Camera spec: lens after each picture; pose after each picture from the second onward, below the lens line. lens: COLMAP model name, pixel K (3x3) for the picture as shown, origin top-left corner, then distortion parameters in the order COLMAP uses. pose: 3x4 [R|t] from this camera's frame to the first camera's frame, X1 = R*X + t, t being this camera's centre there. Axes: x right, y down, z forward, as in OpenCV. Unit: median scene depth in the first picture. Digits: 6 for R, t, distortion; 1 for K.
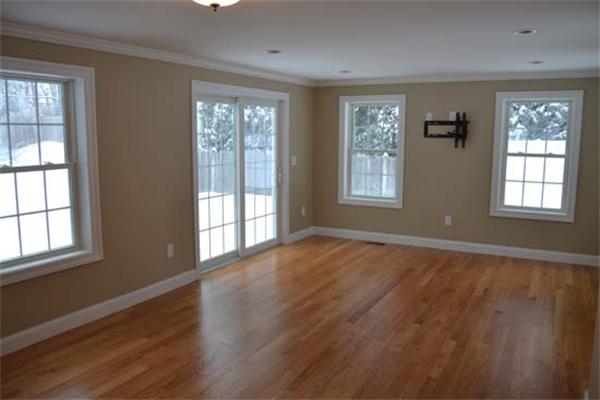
lens RADIAL K [[482.9, 0, 300.0], [0, 482.9, 200.0], [0, 0, 1]] dist [-0.071414, 0.008049]
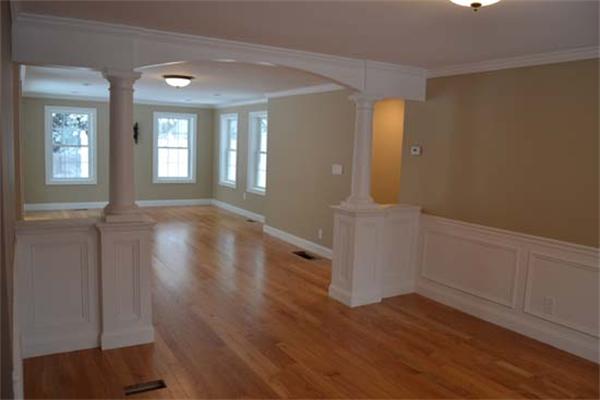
lens RADIAL K [[482.9, 0, 300.0], [0, 482.9, 200.0], [0, 0, 1]] dist [-0.071414, 0.008049]
pose [[0.506932, -0.087411, 0.857543, -0.794647], [0.083928, 0.995123, 0.051821, 0.046198], [-0.857891, 0.045702, 0.511796, -0.323635]]
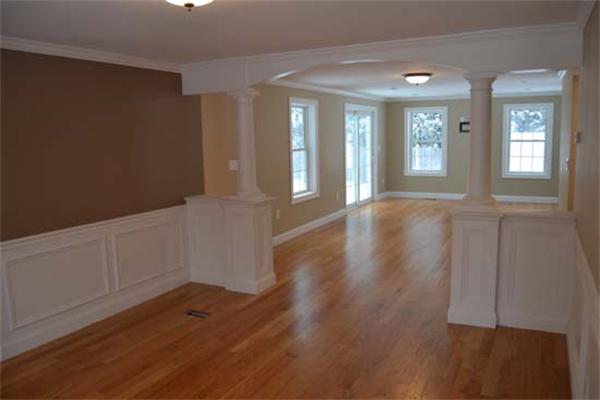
lens RADIAL K [[482.9, 0, 300.0], [0, 482.9, 200.0], [0, 0, 1]] dist [-0.071414, 0.008049]
pose [[0.999036, -0.030988, 0.031101, -0.352545], [0.031000, 0.999519, 0.000096, 0.085857], [-0.031089, 0.000868, 0.999516, -0.630828]]
